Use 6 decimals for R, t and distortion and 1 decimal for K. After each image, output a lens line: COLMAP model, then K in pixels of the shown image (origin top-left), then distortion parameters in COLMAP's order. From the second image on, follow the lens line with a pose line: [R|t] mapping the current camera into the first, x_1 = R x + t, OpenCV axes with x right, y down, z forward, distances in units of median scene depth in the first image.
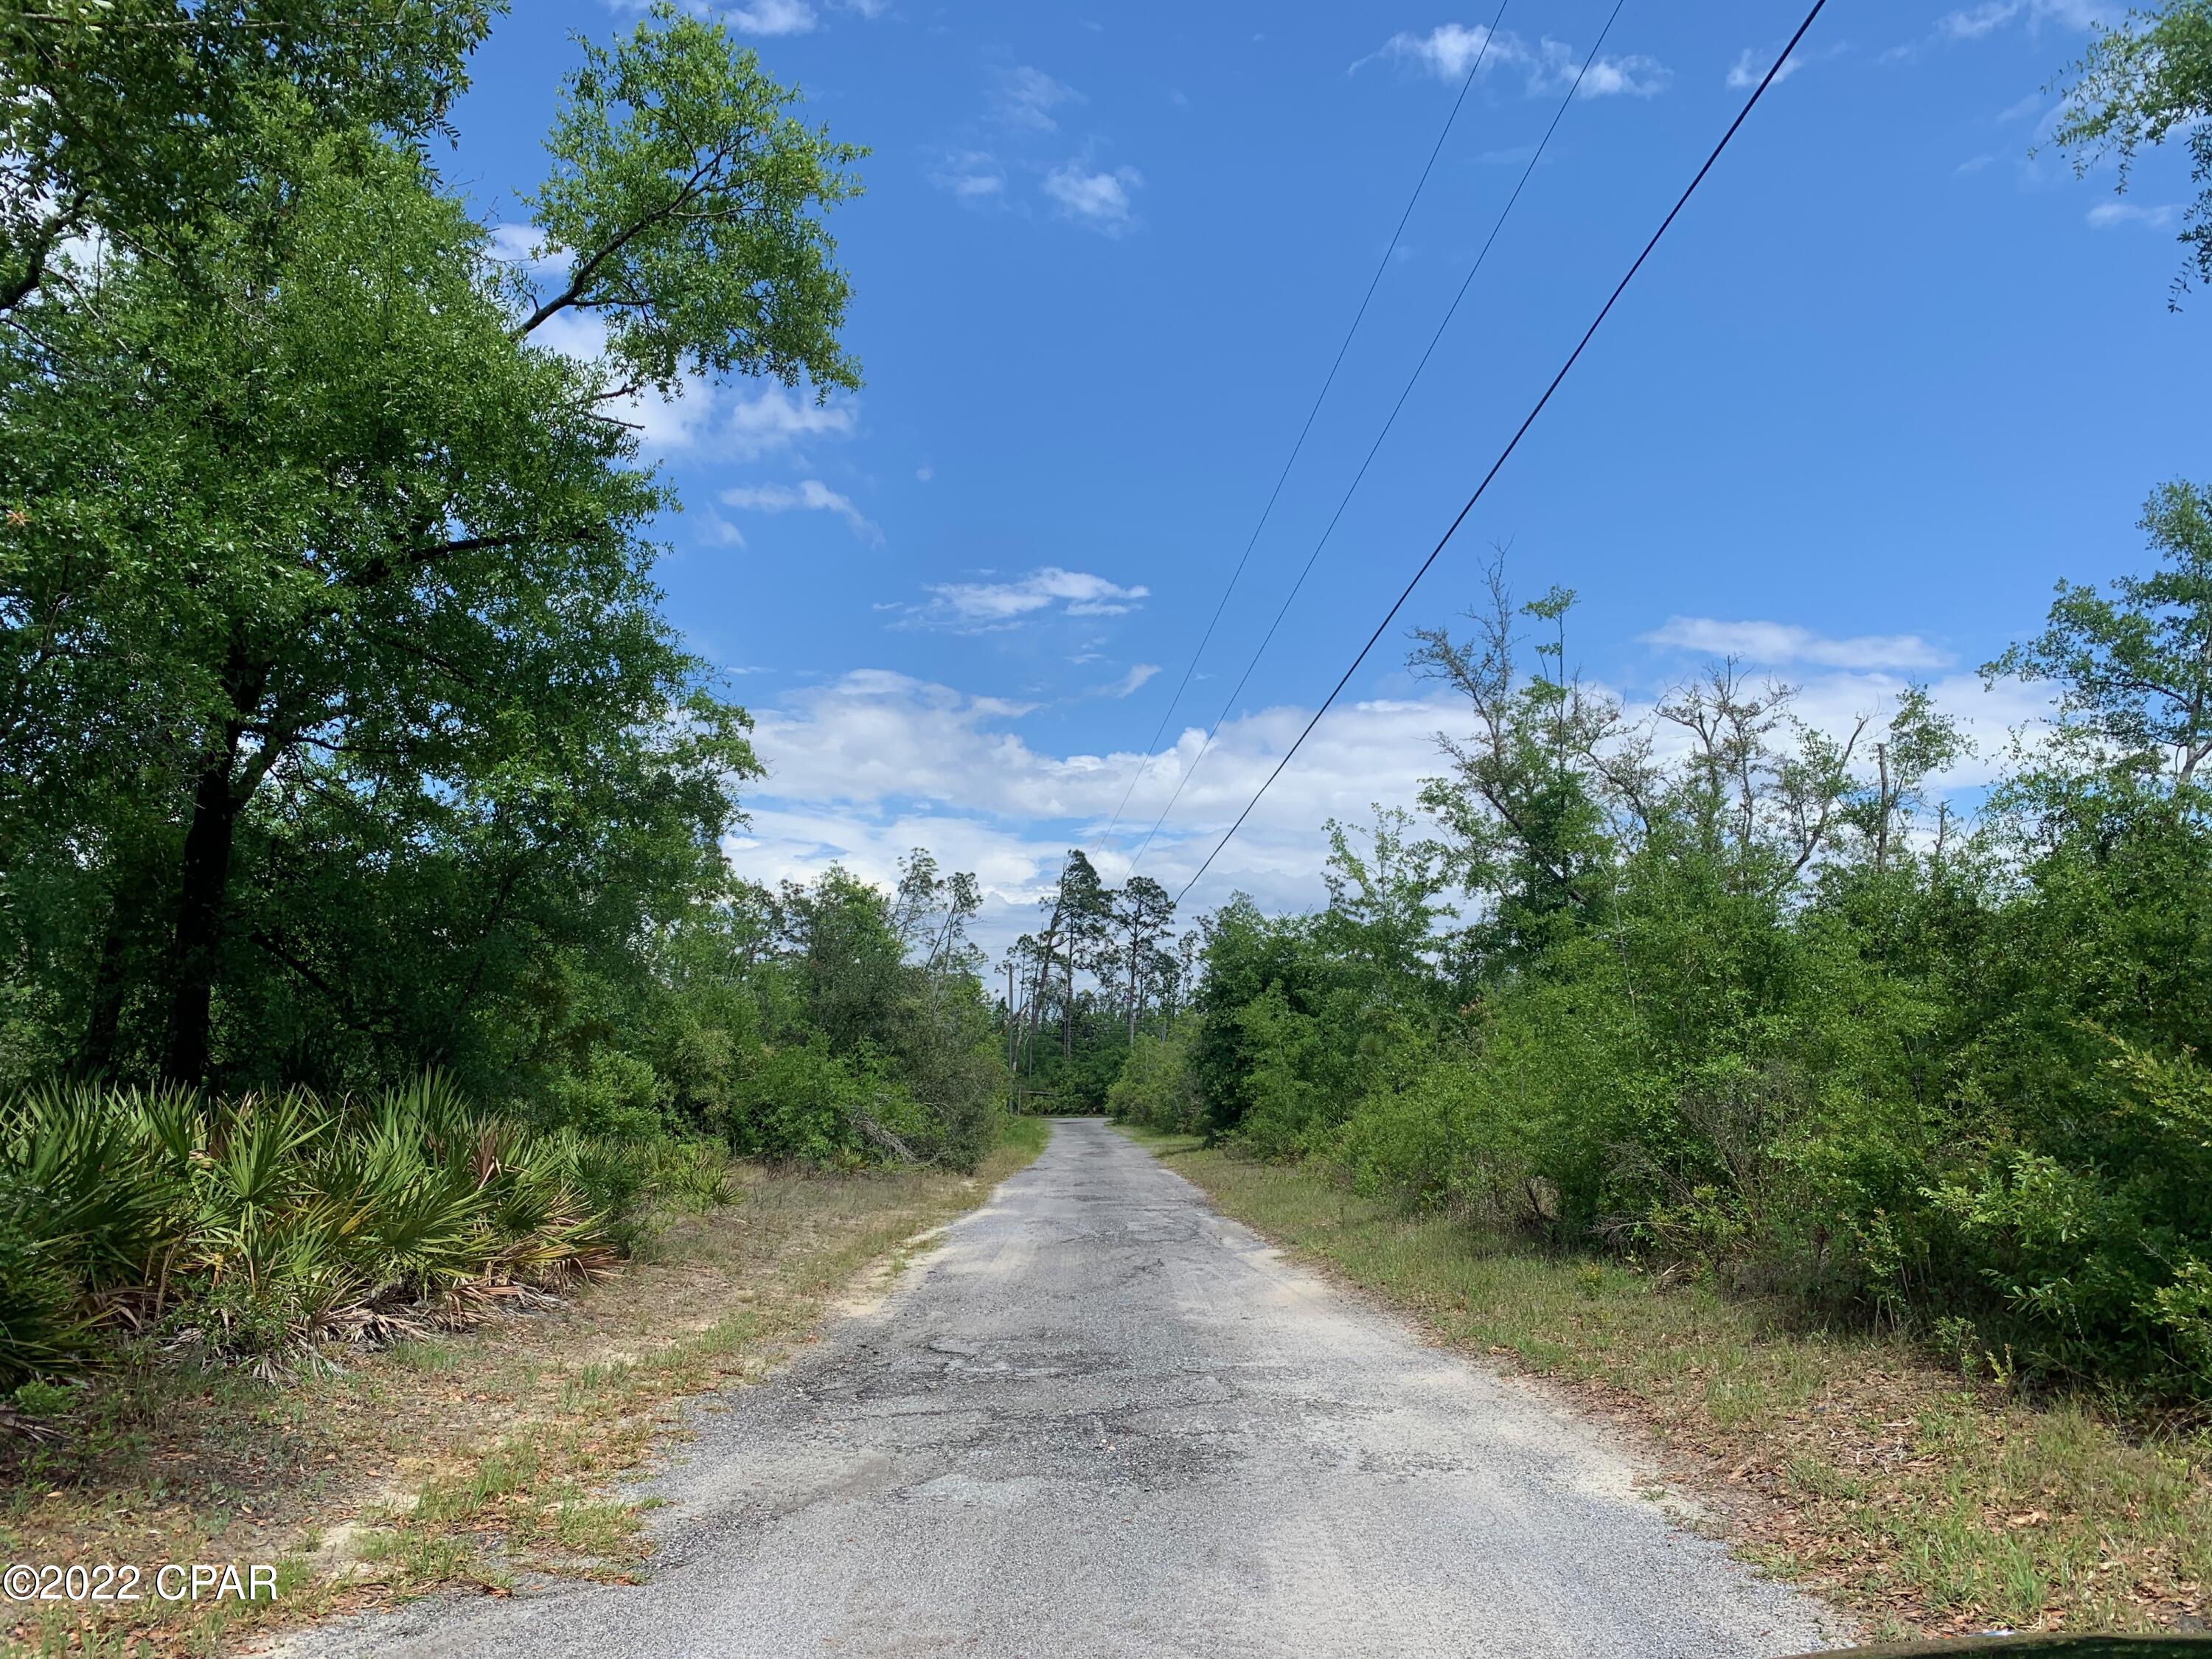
lens RADIAL K [[1710.5, 0, 1106.0], [0, 1710.5, 829.5], [0, 0, 1]] dist [-0.024197, -0.000026]
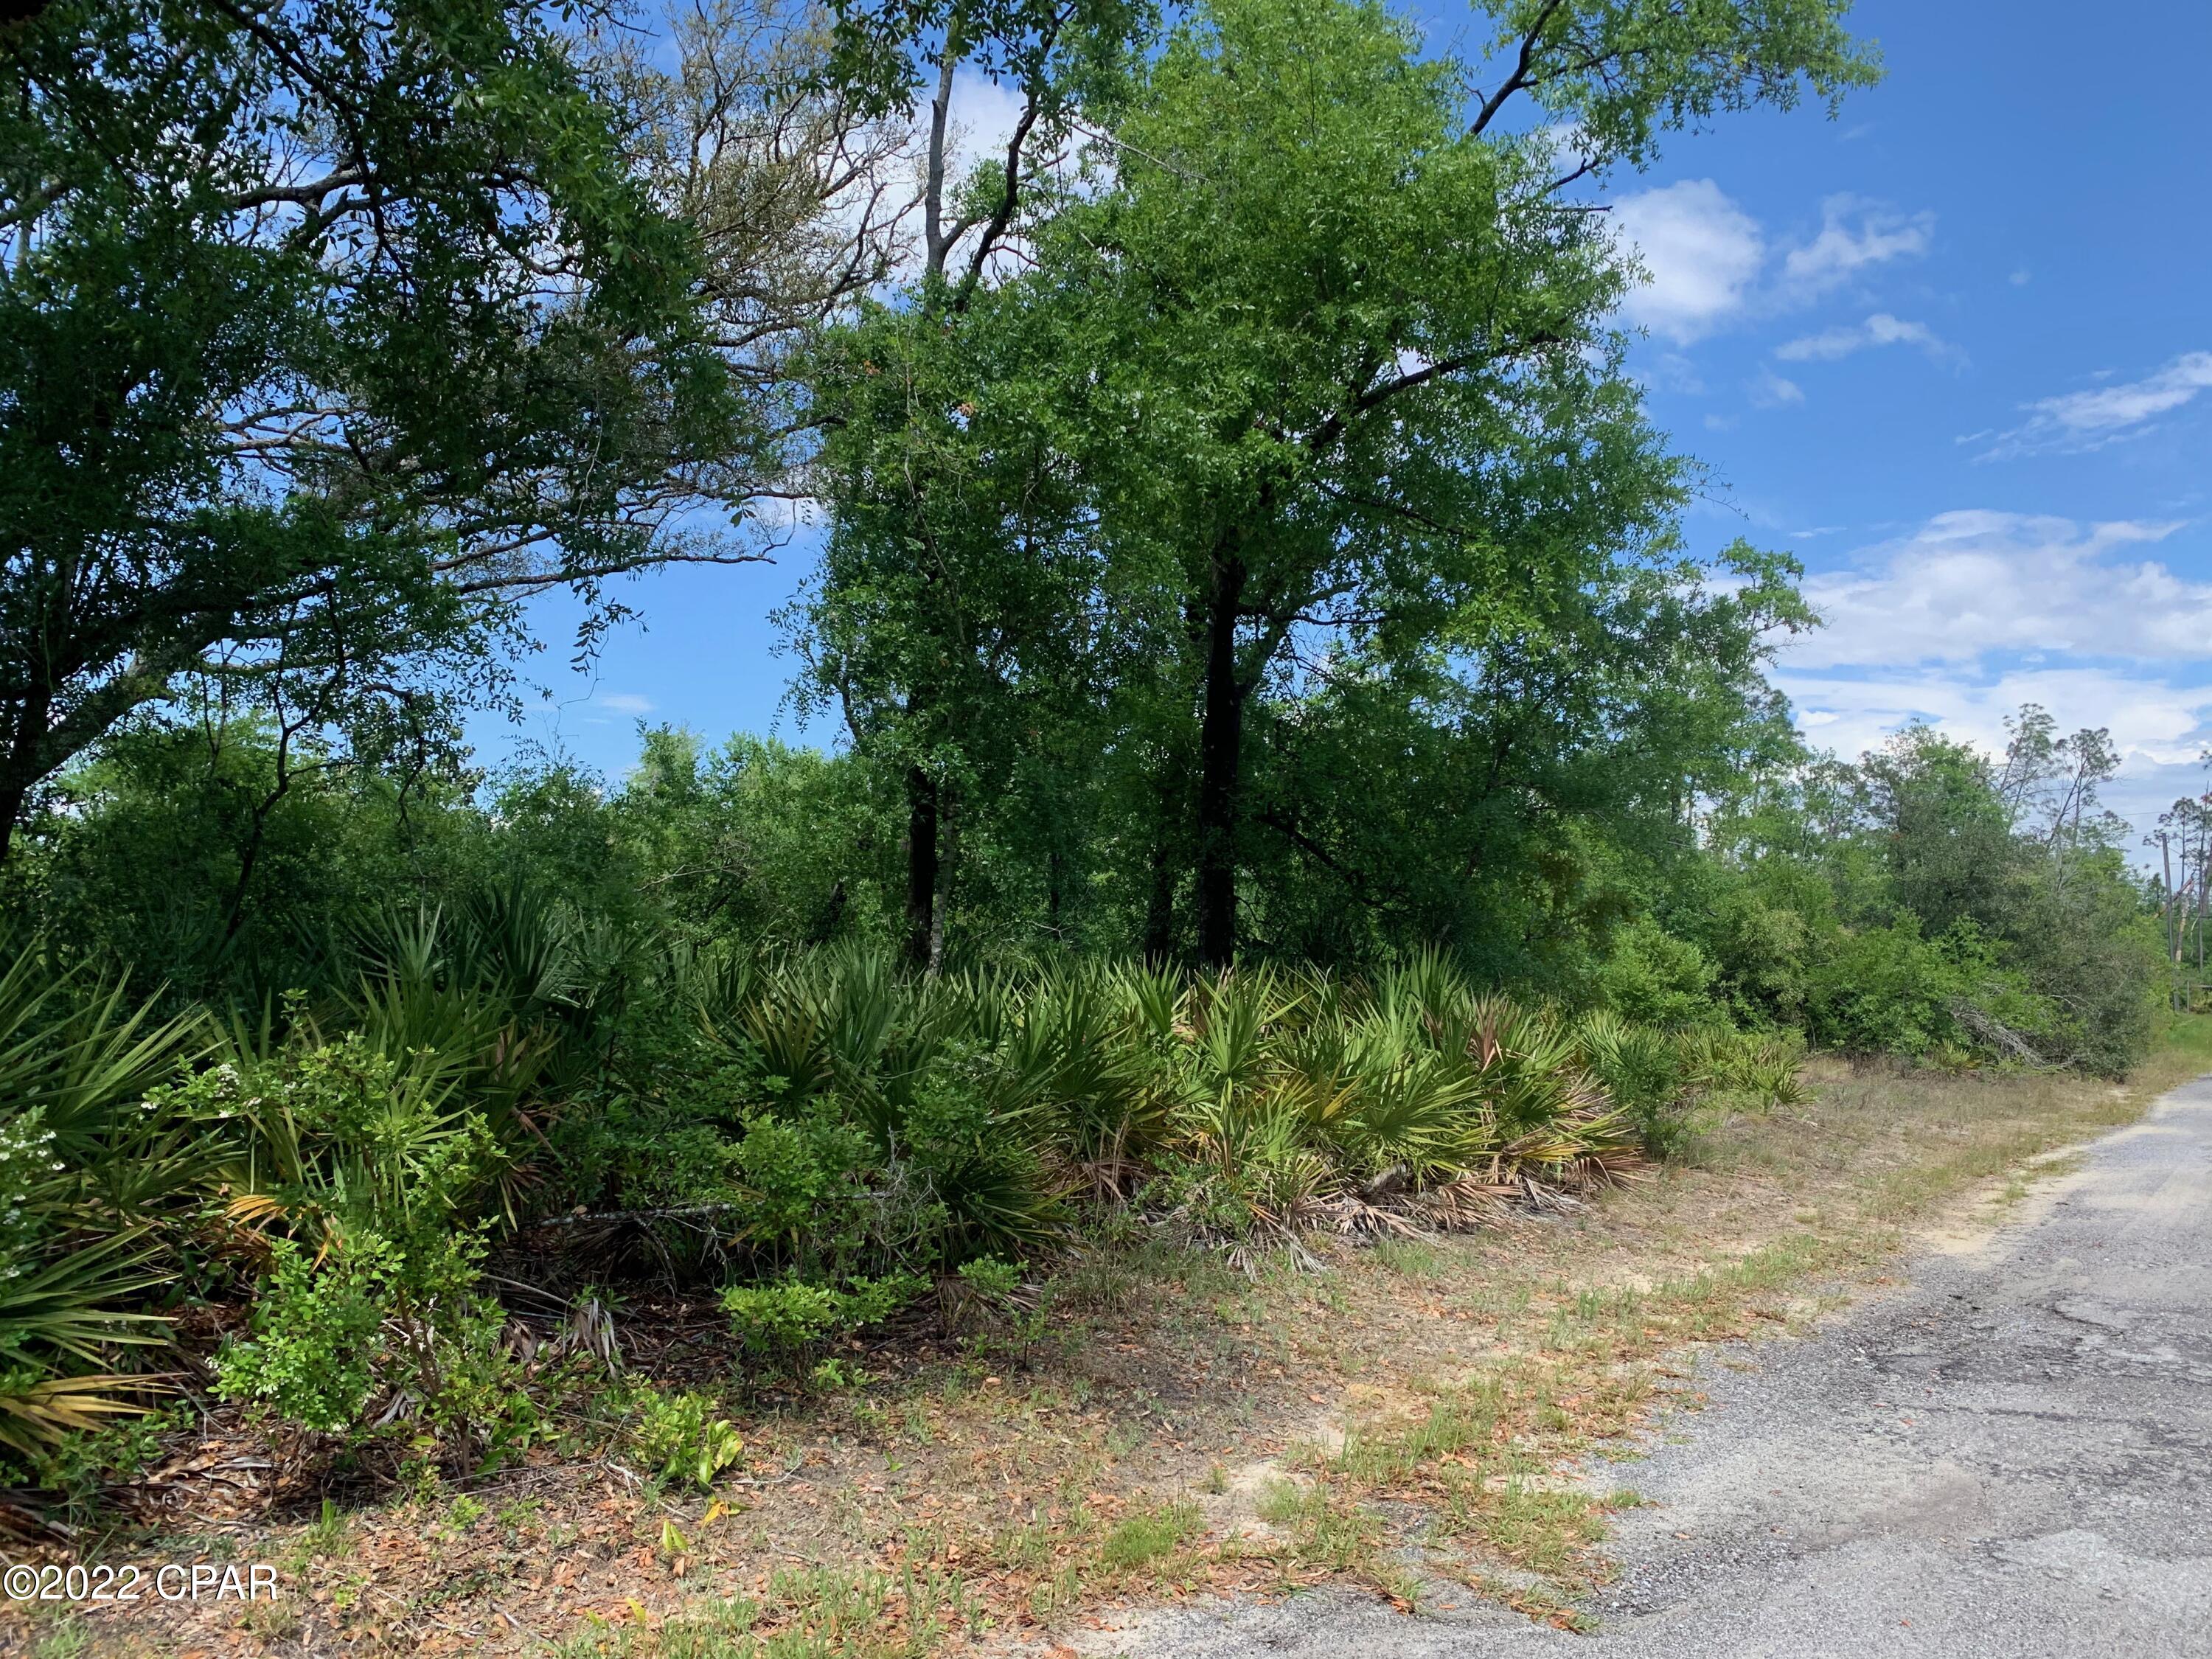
lens RADIAL K [[1711.5, 0, 1111.8], [0, 1711.5, 785.8], [0, 0, 1]] dist [0.027827, -0.007017]
pose [[0.823255, -0.049524, -0.565507, -0.001449], [0.072646, 0.997188, 0.018429, 0.019972], [0.563004, -0.056253, 0.824537, 0.111019]]
